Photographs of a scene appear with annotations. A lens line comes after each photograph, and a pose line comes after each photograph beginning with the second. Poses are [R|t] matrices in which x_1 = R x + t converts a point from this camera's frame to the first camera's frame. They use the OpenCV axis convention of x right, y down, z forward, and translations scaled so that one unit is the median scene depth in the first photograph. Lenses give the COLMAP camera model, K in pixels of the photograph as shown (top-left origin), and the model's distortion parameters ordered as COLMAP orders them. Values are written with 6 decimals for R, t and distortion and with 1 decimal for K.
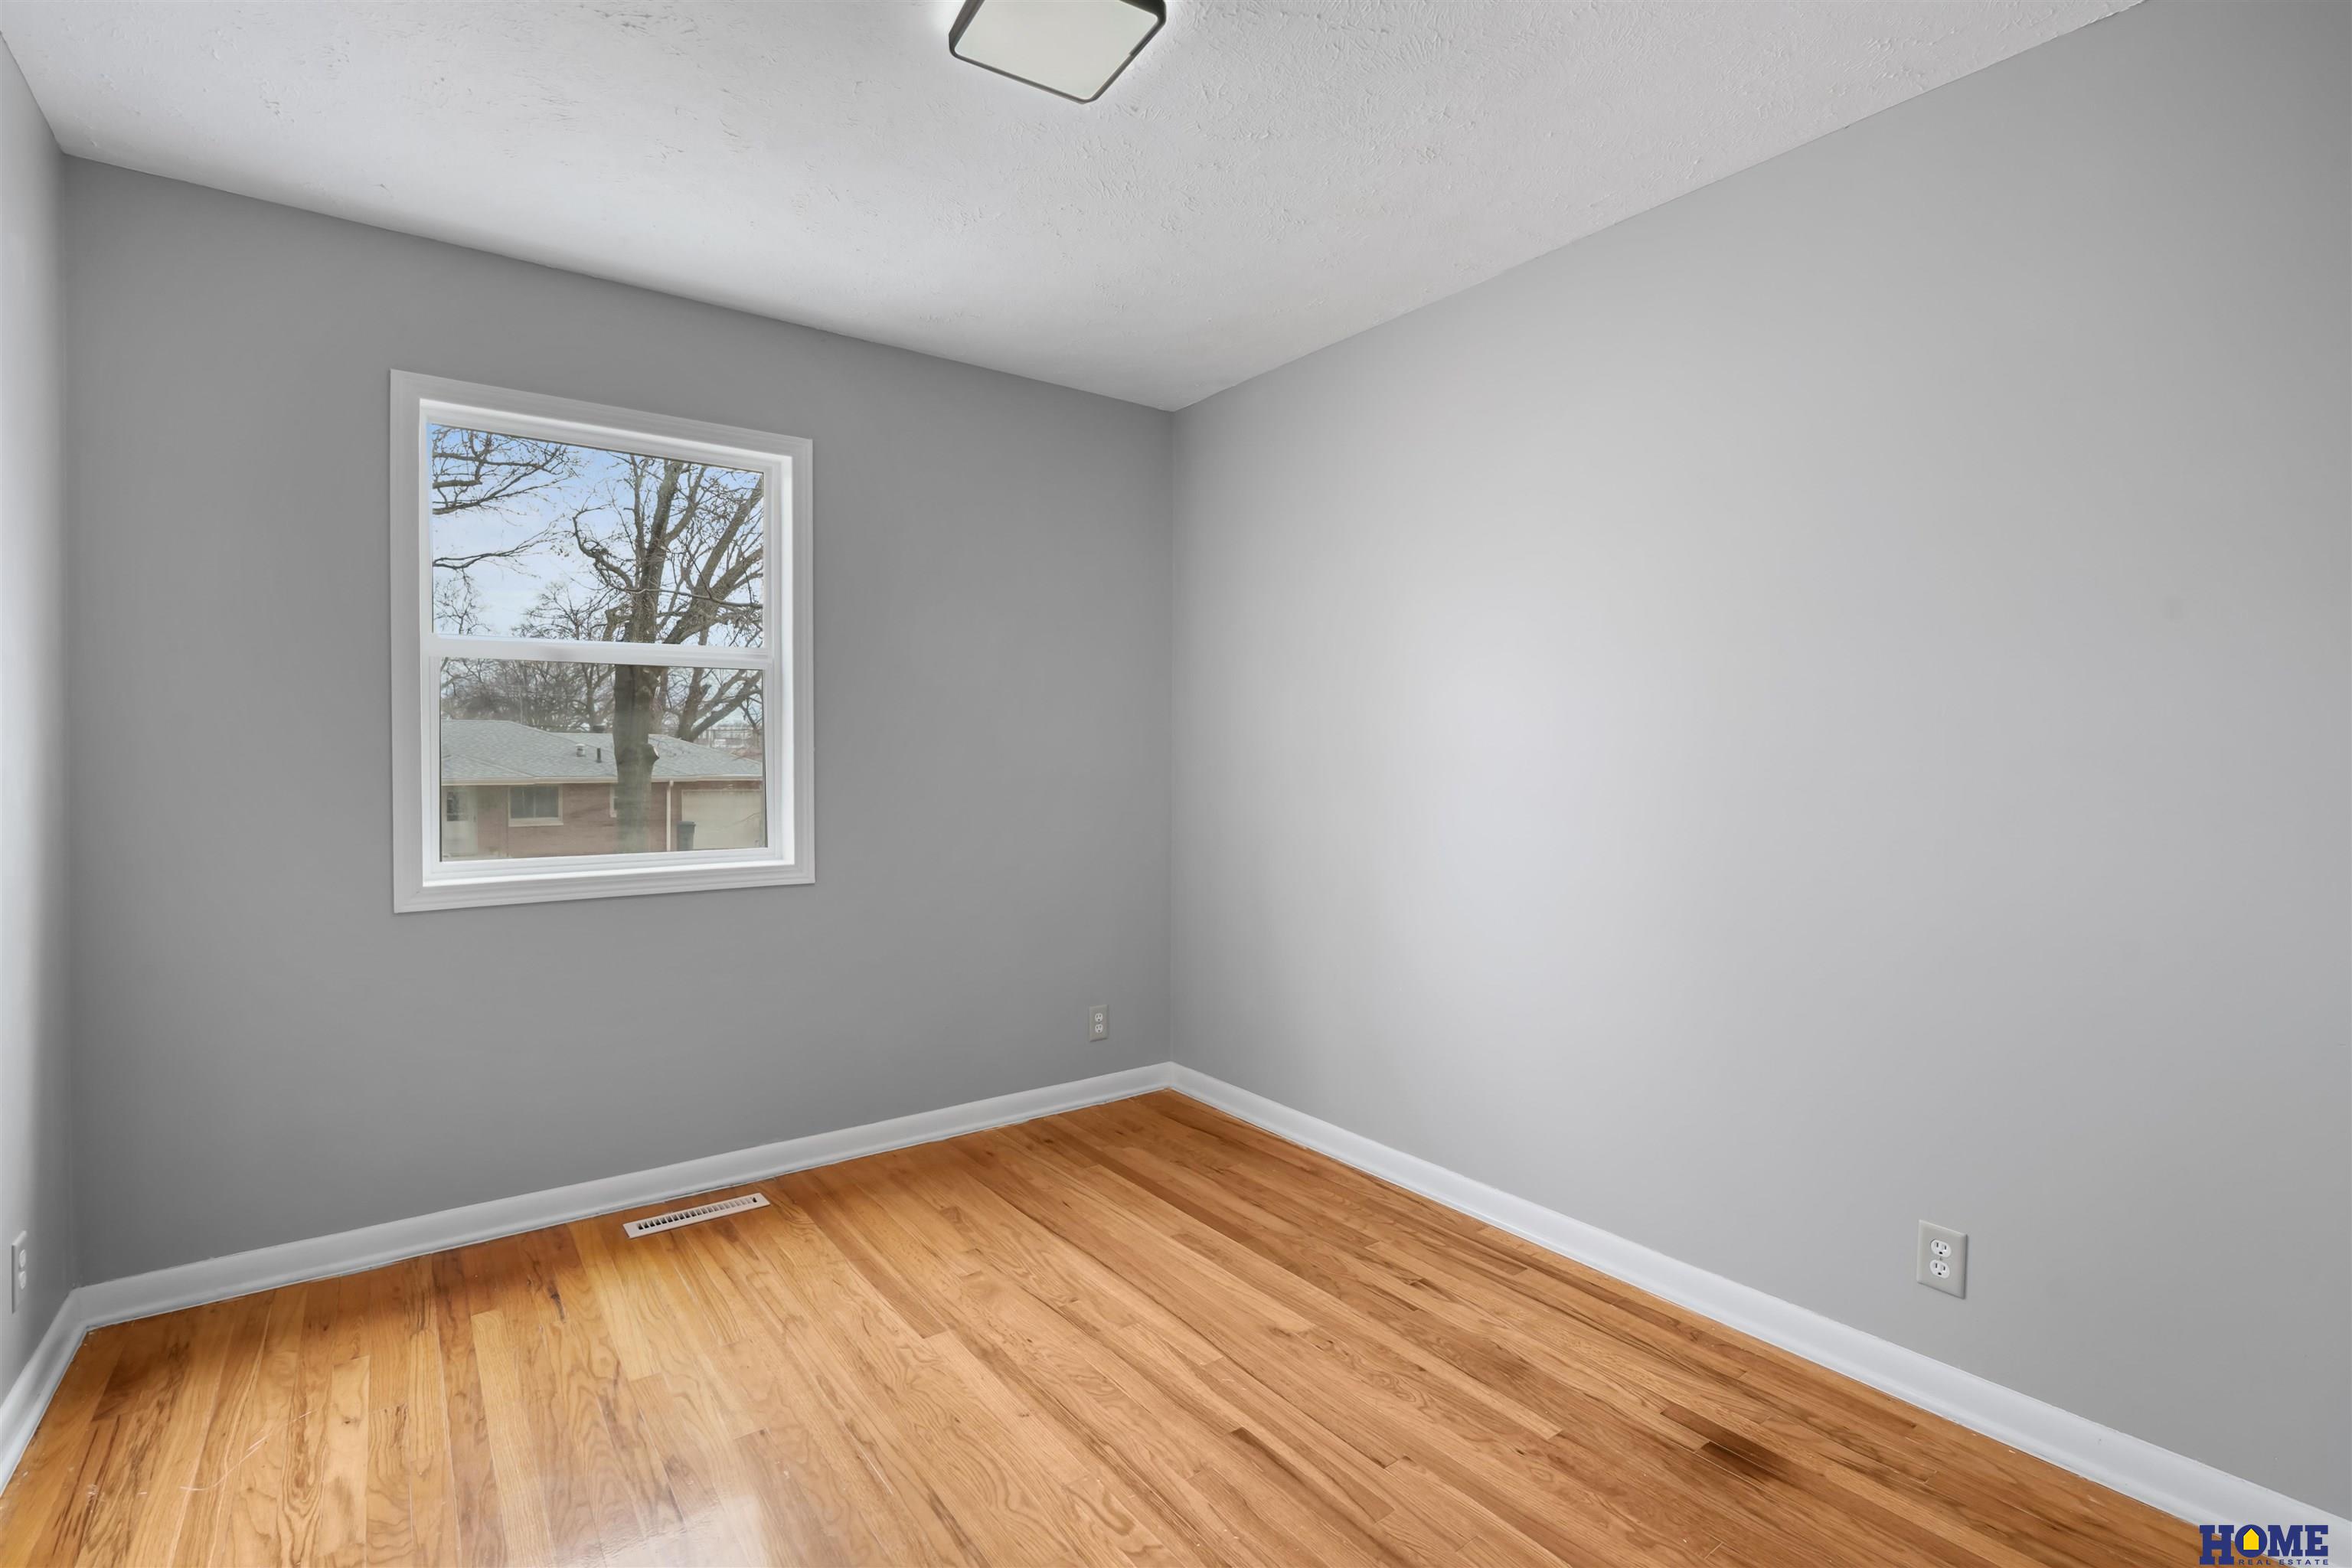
lens RADIAL K [[1070.6, 0, 1175.0], [0, 1070.6, 765.6], [0, 0, 1]] dist [-0.009940, 0.001577]
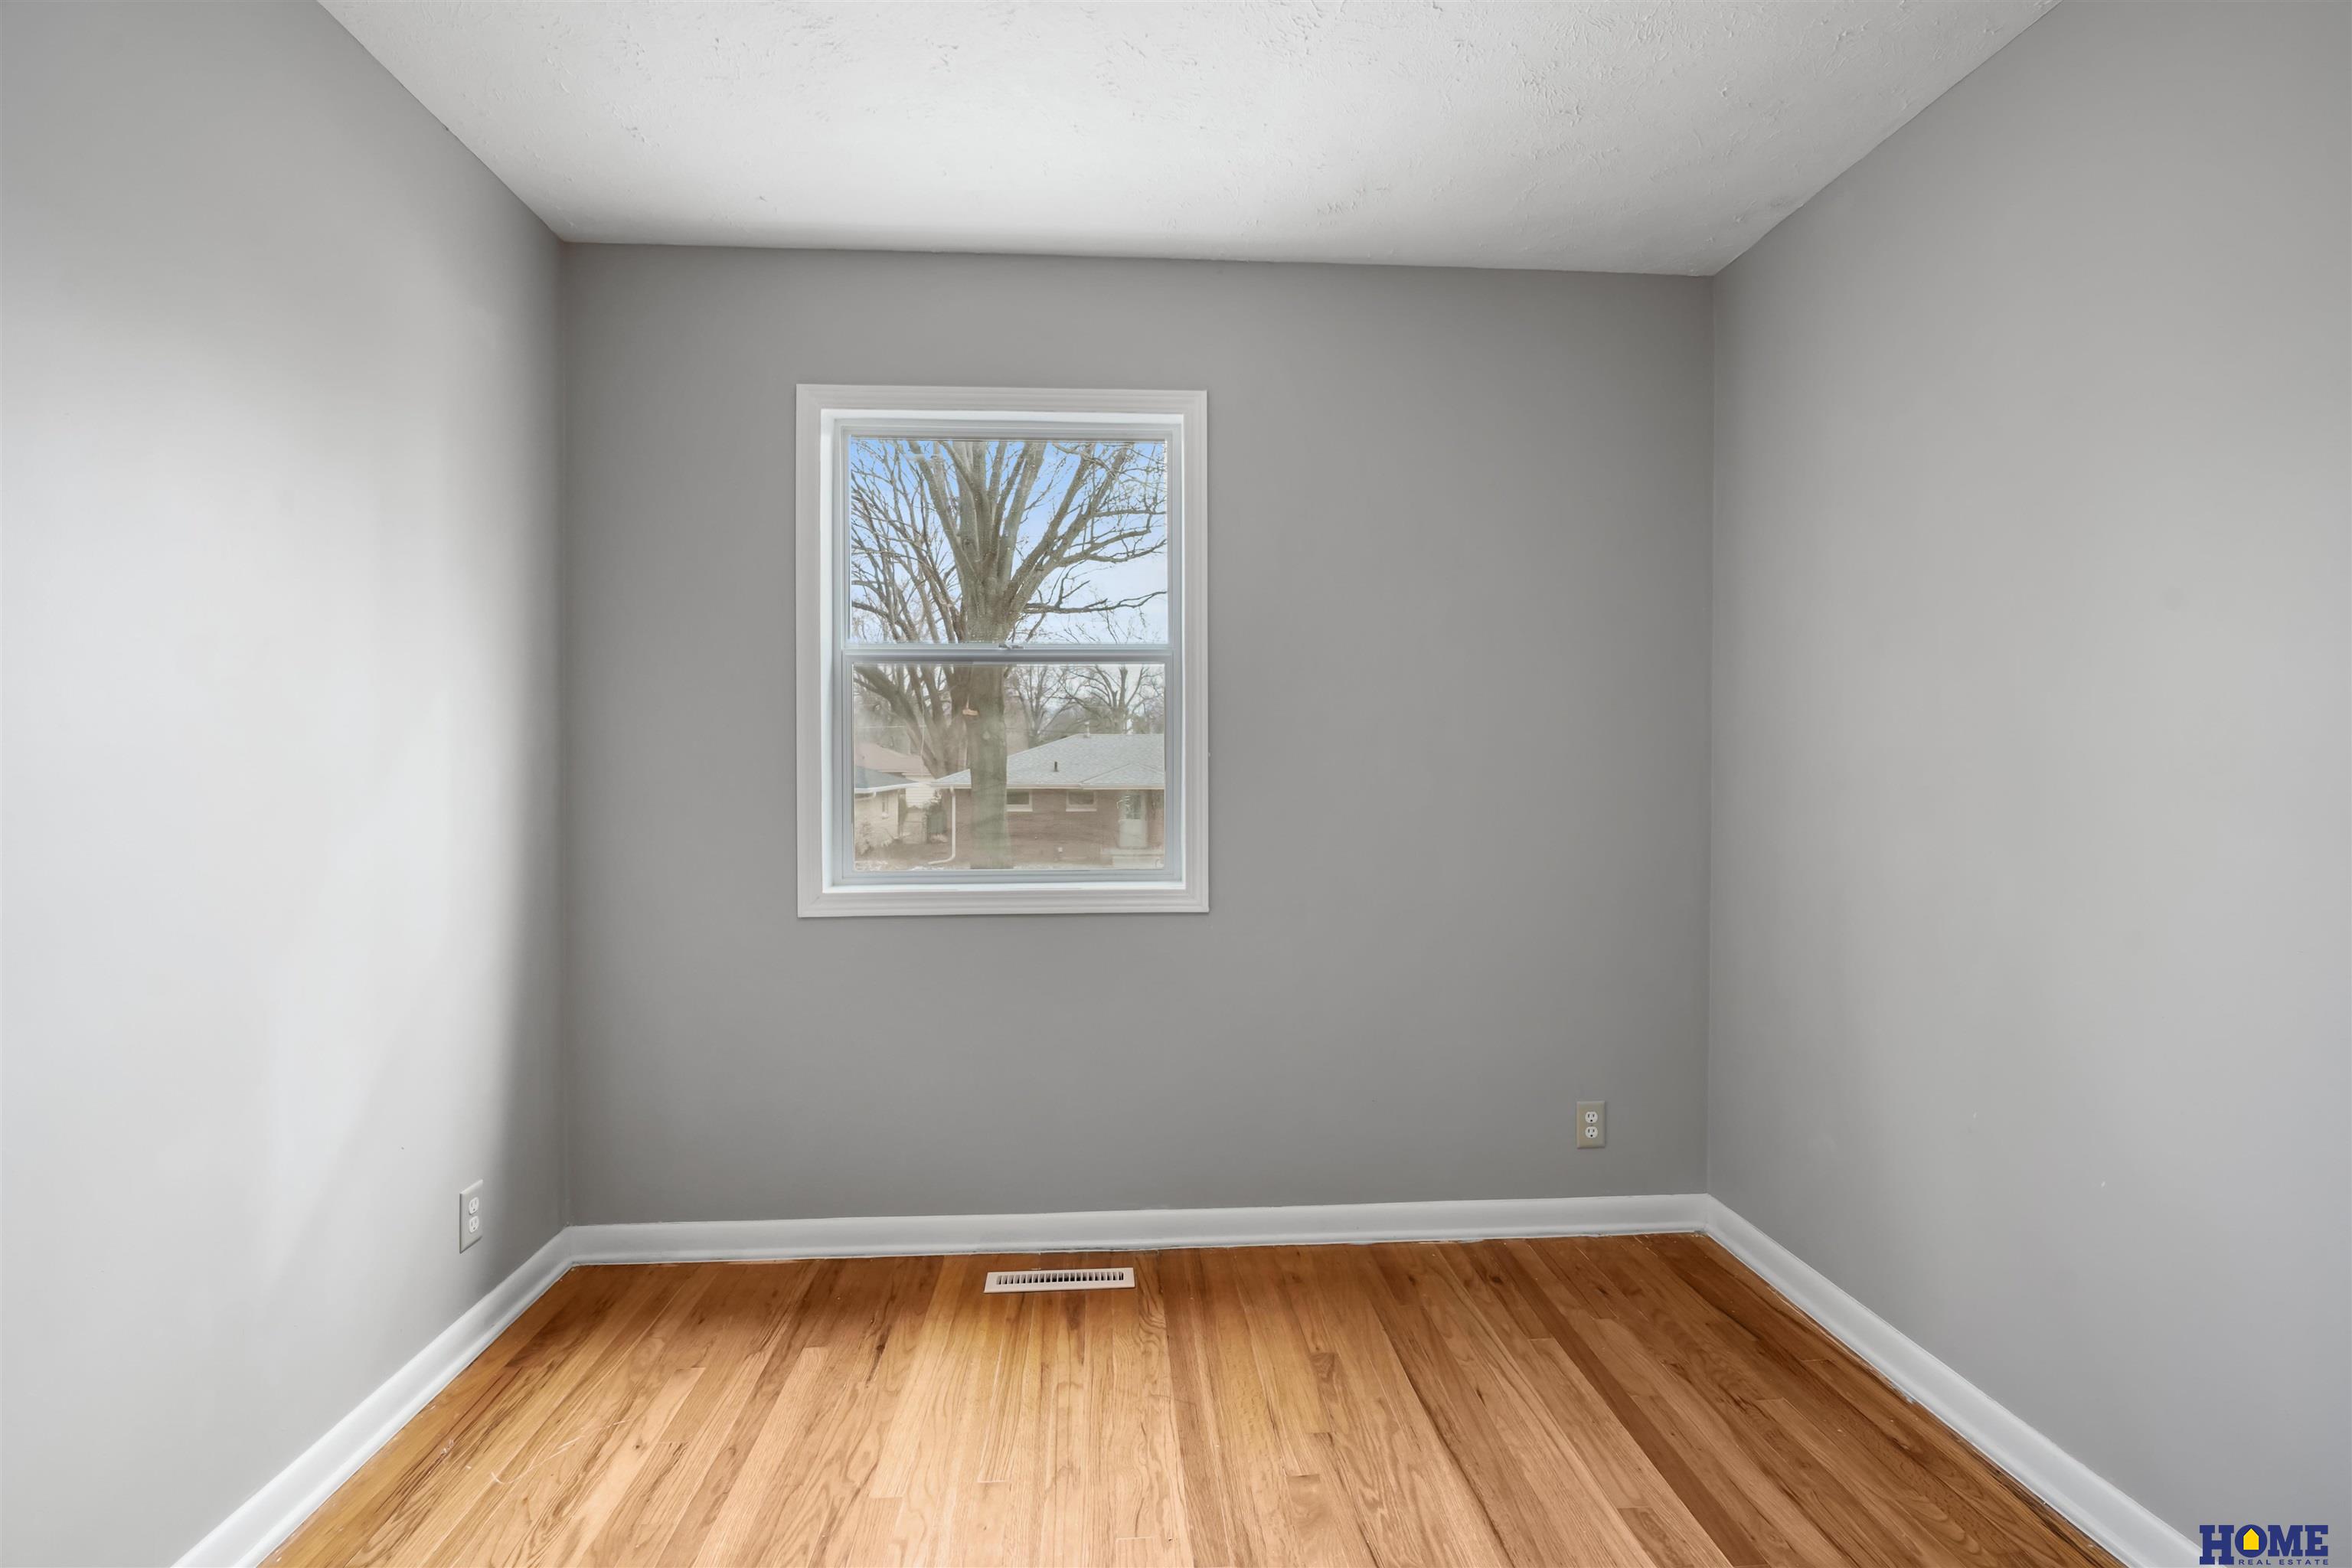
lens RADIAL K [[1070.6, 0, 1175.0], [0, 1070.6, 765.6], [0, 0, 1]] dist [-0.009940, 0.001577]
pose [[0.840506, 0.000899, -0.541801, 0.117884], [-0.002161, 0.999996, -0.001694, -0.005728], [0.541797, 0.002594, 0.840505, 0.313217]]
